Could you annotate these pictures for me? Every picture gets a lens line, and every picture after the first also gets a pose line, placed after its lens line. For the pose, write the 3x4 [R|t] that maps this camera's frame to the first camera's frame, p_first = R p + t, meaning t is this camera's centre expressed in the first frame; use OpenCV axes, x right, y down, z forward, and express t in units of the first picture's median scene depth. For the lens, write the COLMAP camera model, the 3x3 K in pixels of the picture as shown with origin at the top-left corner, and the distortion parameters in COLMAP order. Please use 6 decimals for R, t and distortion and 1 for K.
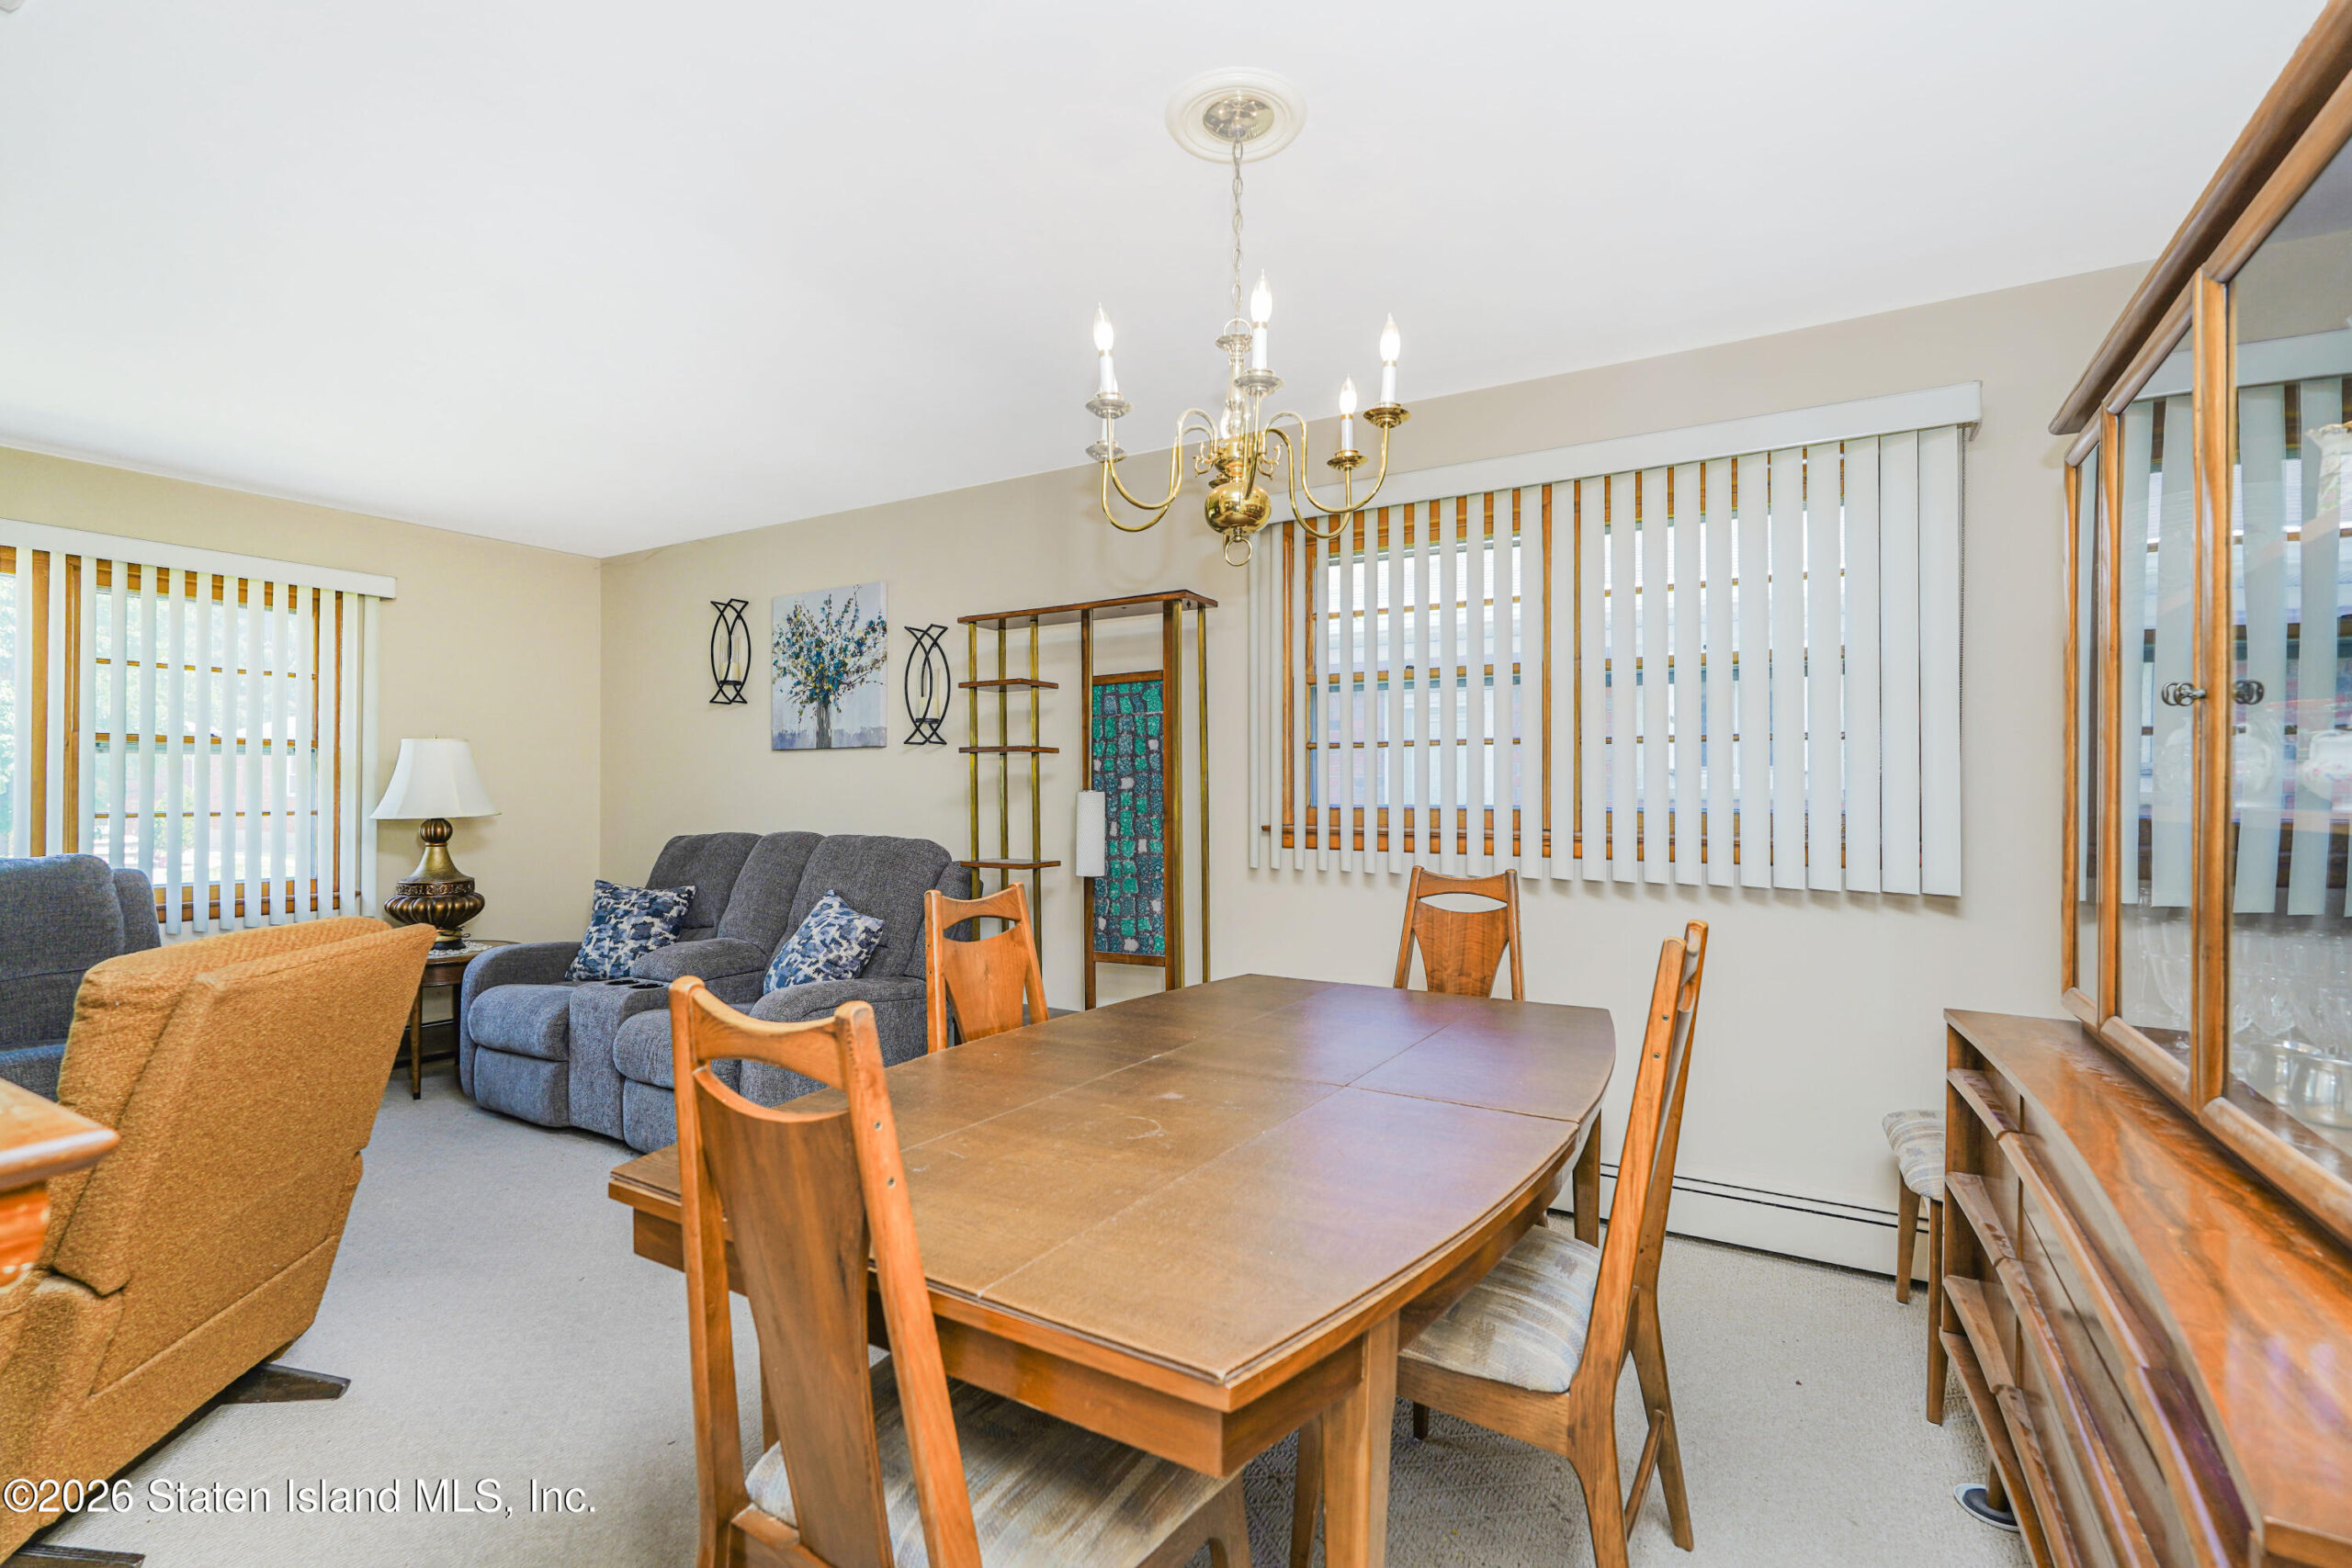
lens RADIAL K [[1044.9, 0, 1149.8], [0, 1044.9, 792.4], [0, 0, 1]] dist [-0.014442, 0.007845]
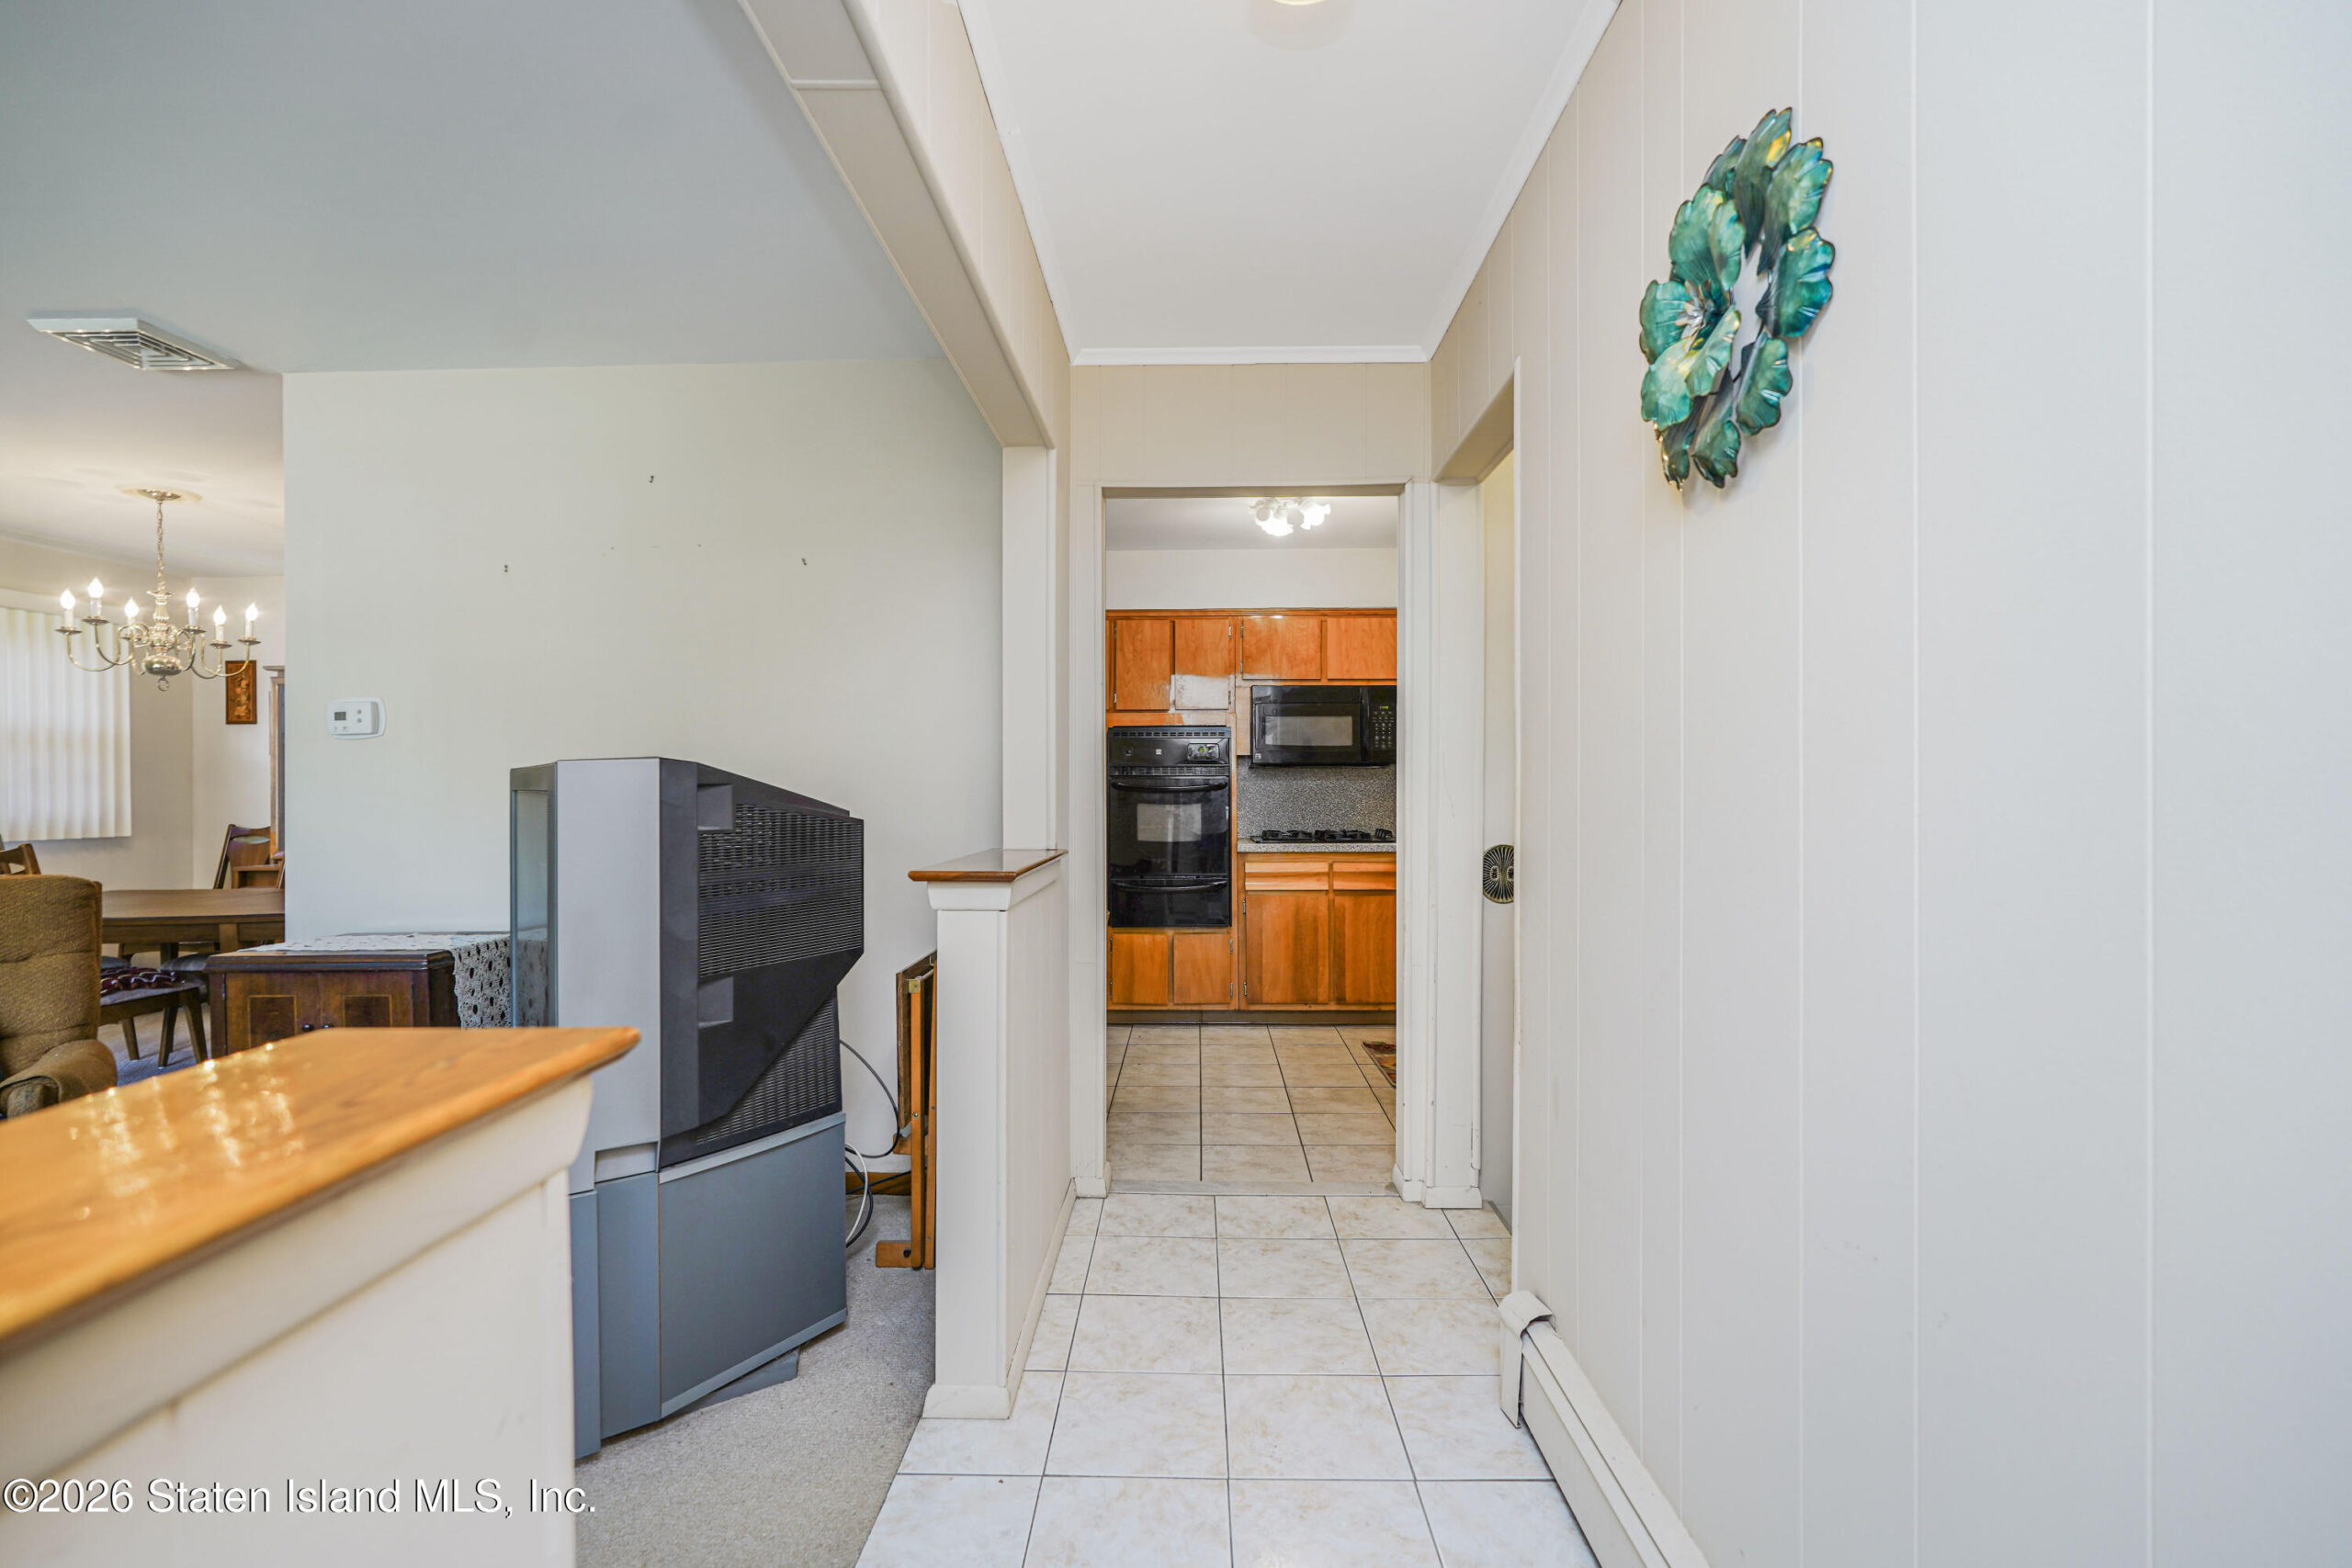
lens RADIAL K [[1044.9, 0, 1176.7], [0, 1044.9, 791.8], [0, 0, 1]] dist [-0.014442, 0.007845]
pose [[-0.488987, 0.000128, 0.872291, -1.260810], [0.006613, 0.999972, 0.003560, 0.006052], [-0.872266, 0.007509, -0.488974, 0.061824]]
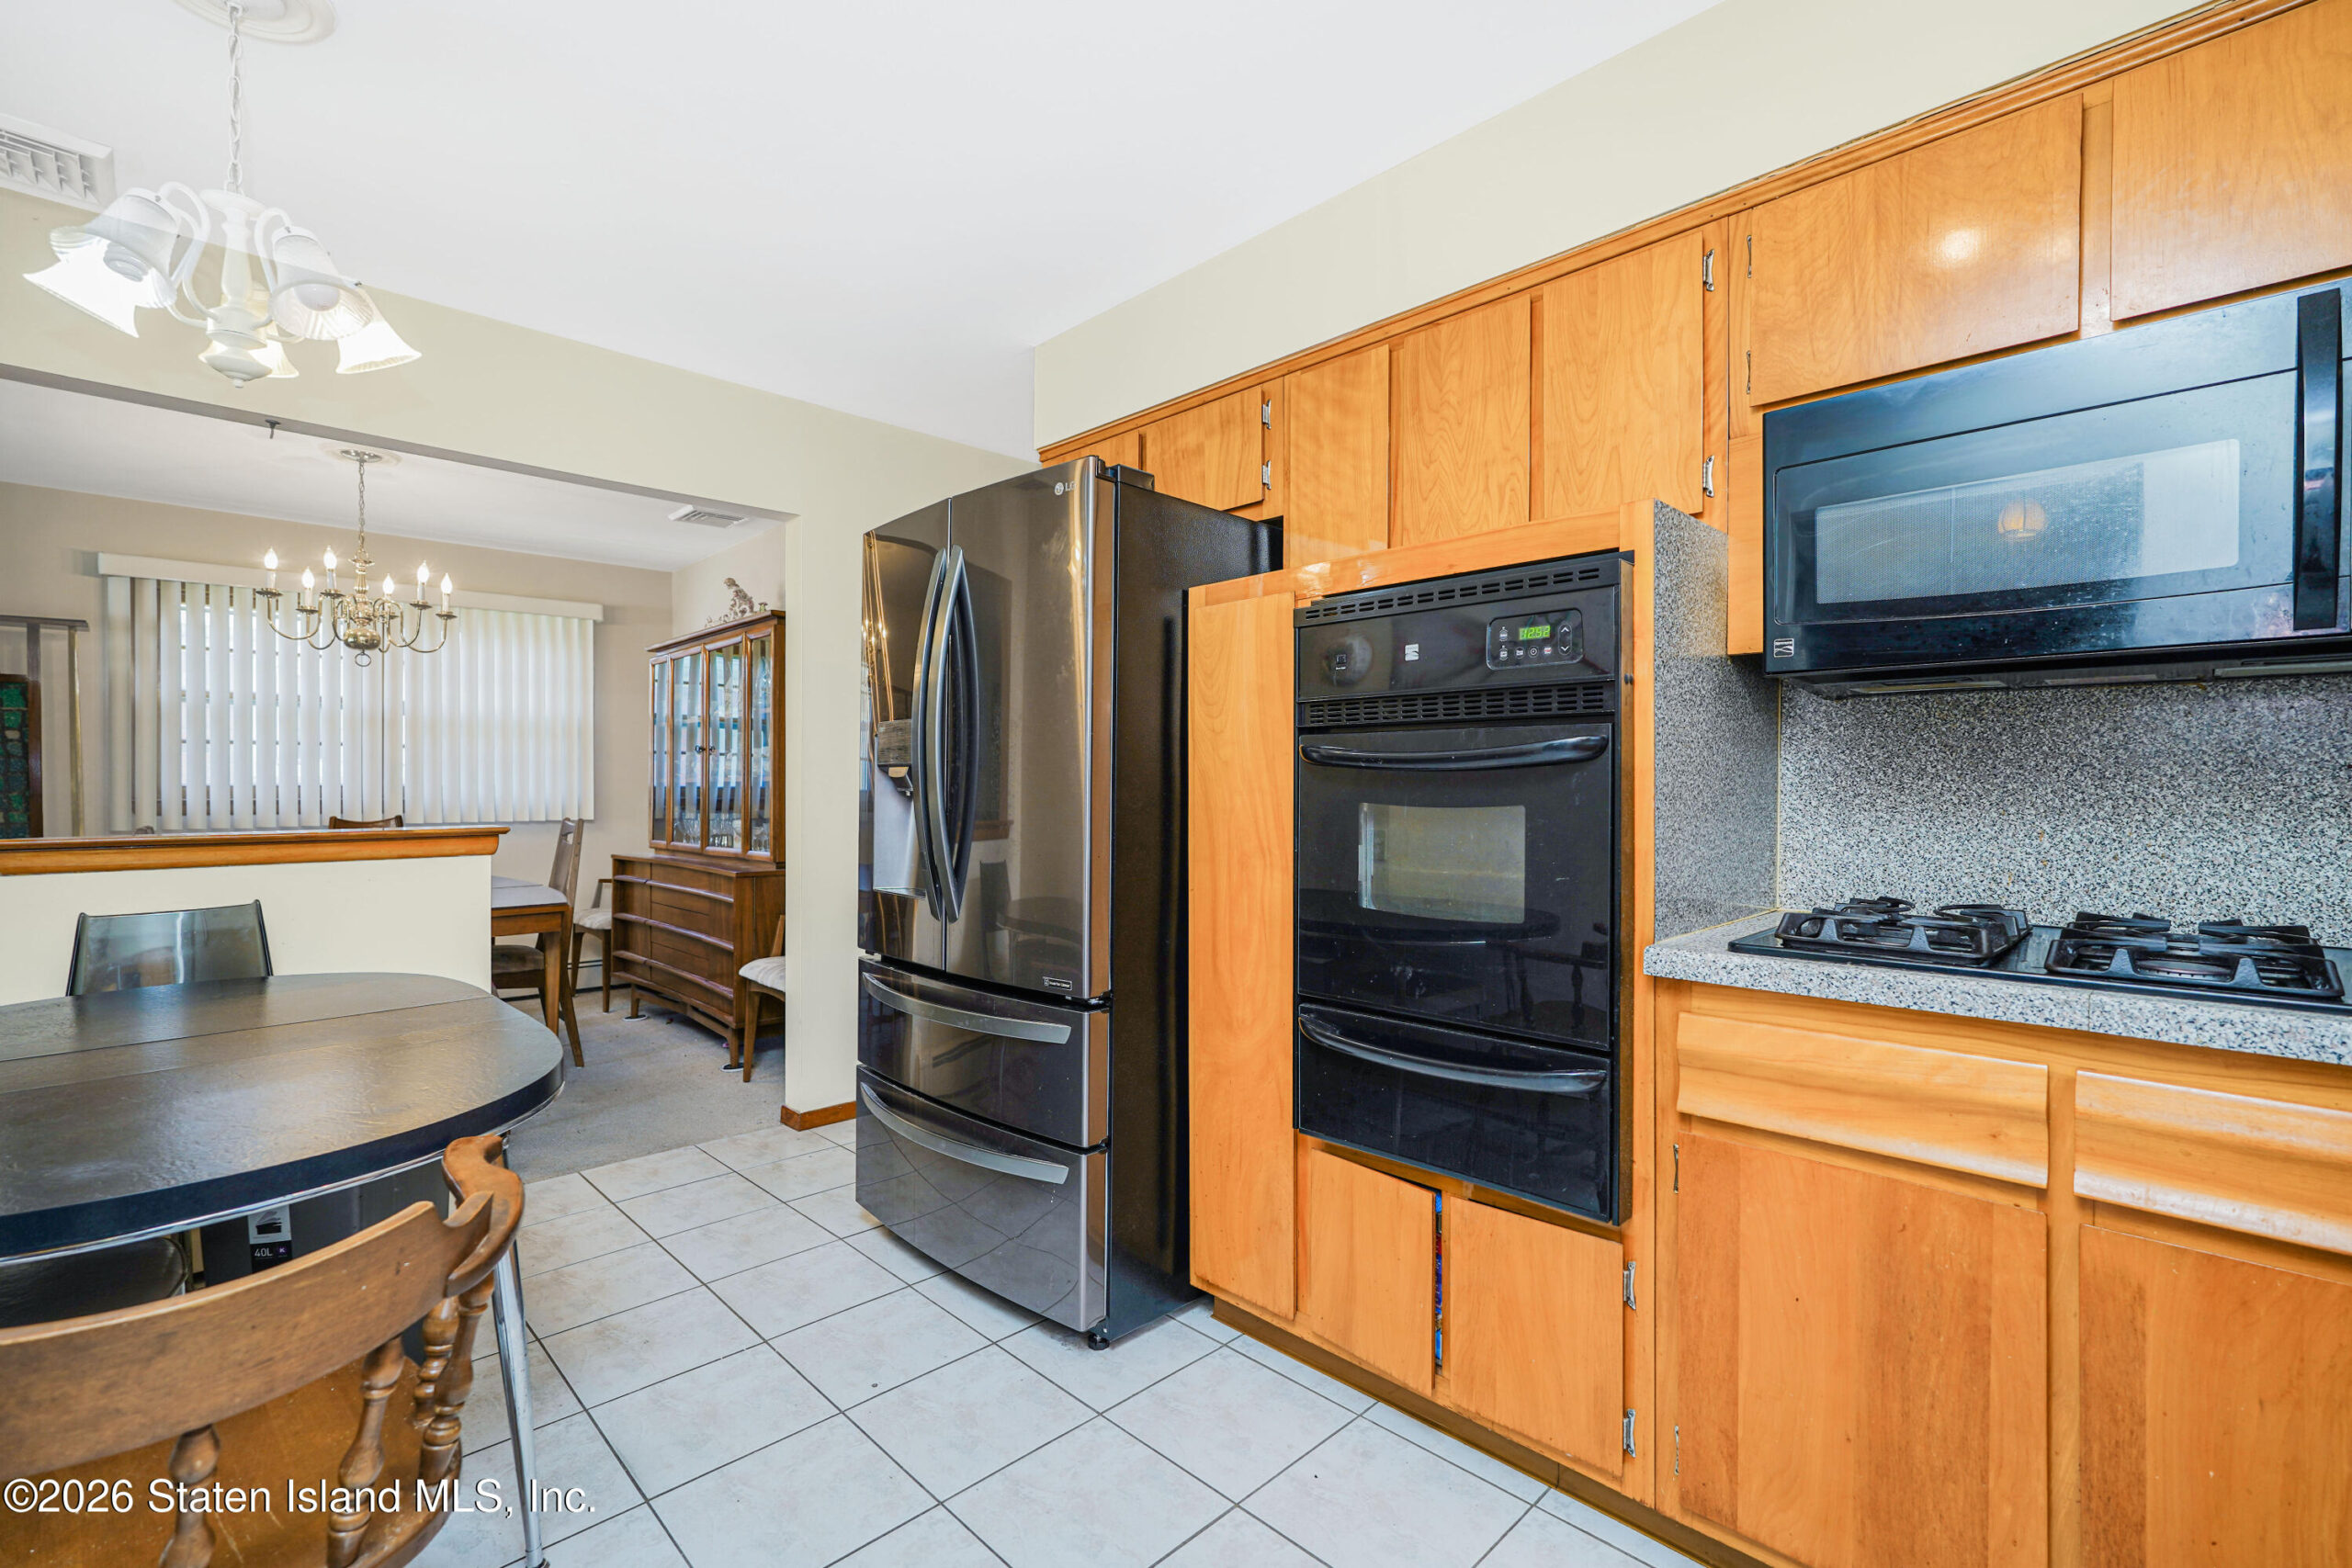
lens RADIAL K [[1044.9, 0, 1183.9], [0, 1044.9, 790.9], [0, 0, 1]] dist [-0.014442, 0.007845]
pose [[0.244504, -0.004824, 0.969636, -0.656409], [0.003921, 0.999984, 0.003986, 0.015766], [-0.969640, 0.002828, 0.244519, -0.490190]]
